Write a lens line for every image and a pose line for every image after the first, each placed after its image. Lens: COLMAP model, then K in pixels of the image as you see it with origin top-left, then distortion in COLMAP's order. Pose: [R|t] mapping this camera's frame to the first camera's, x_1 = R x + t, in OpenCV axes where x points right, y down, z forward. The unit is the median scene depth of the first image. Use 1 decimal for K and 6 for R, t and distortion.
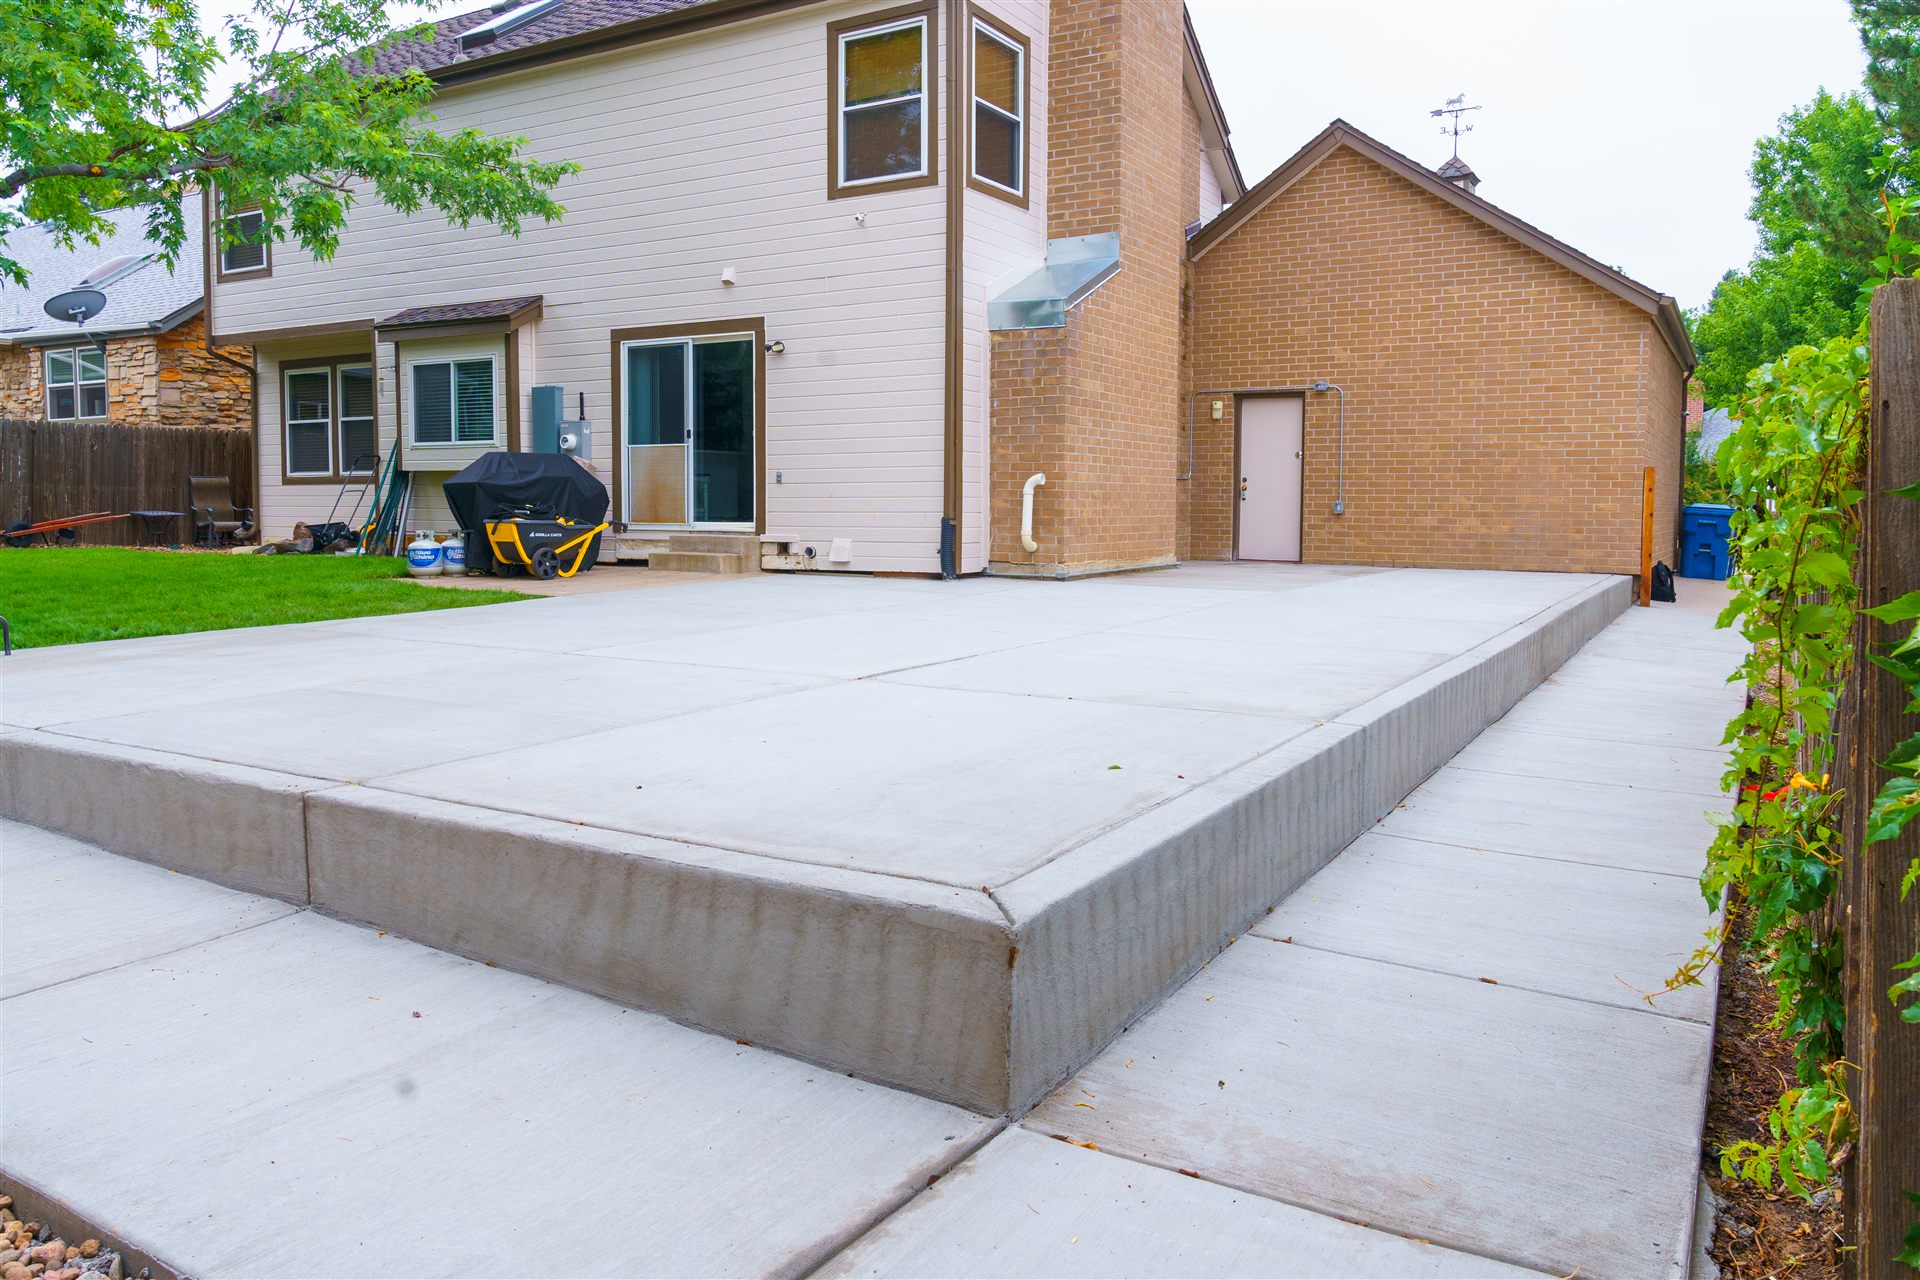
lens RADIAL K [[1365.7, 0, 960.0], [0, 1365.7, 640.0], [0, 0, 1]] dist [-0.115369, 0.086420]
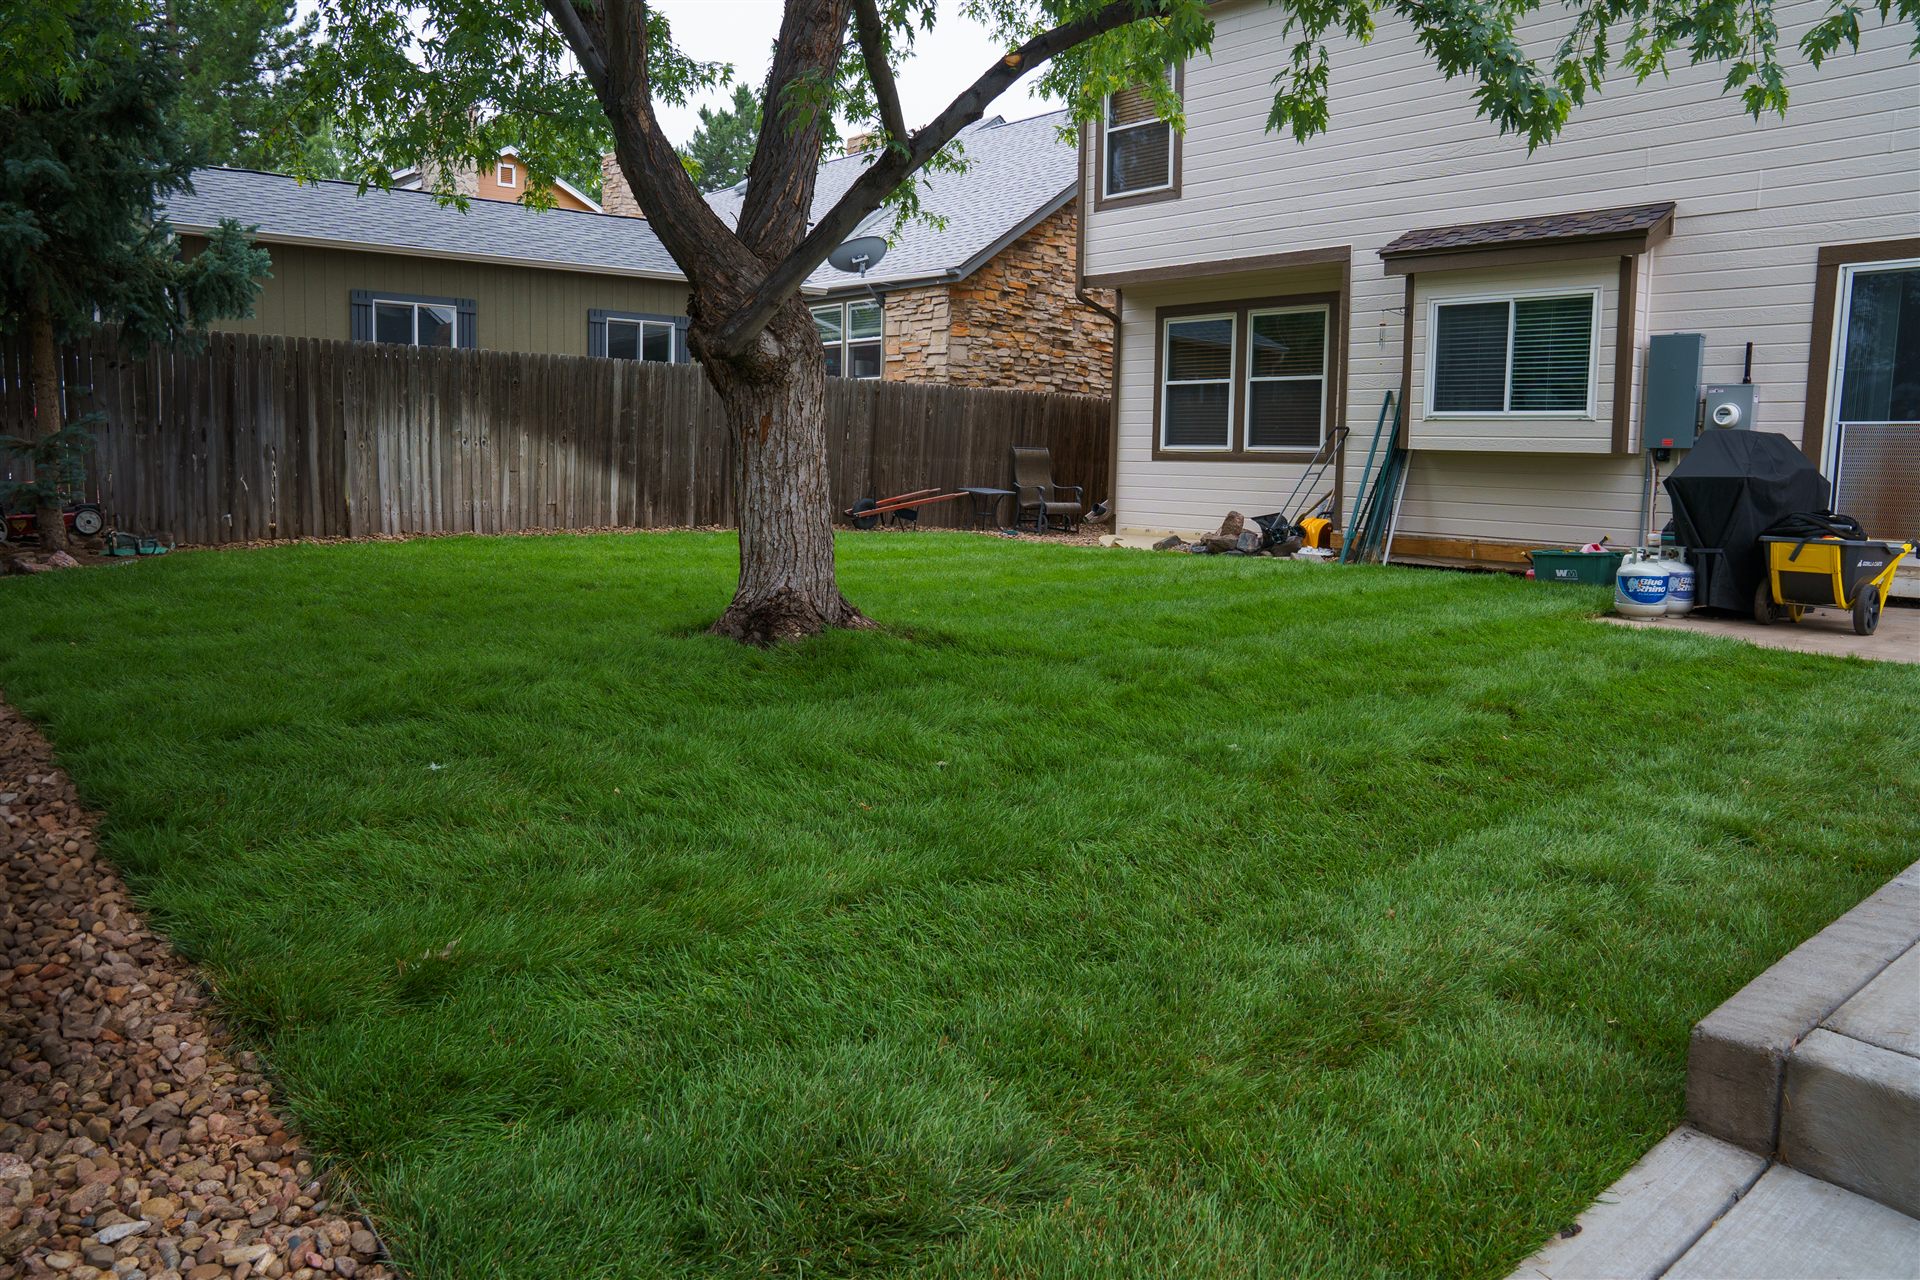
lens RADIAL K [[1365.7, 0, 960.0], [0, 1365.7, 640.0], [0, 0, 1]] dist [-0.115369, 0.086420]
pose [[0.938436, 0.054891, -0.341065, -0.340102], [-0.047544, 0.998422, 0.029869, -0.027720], [0.342166, -0.011815, 0.939565, 0.189312]]
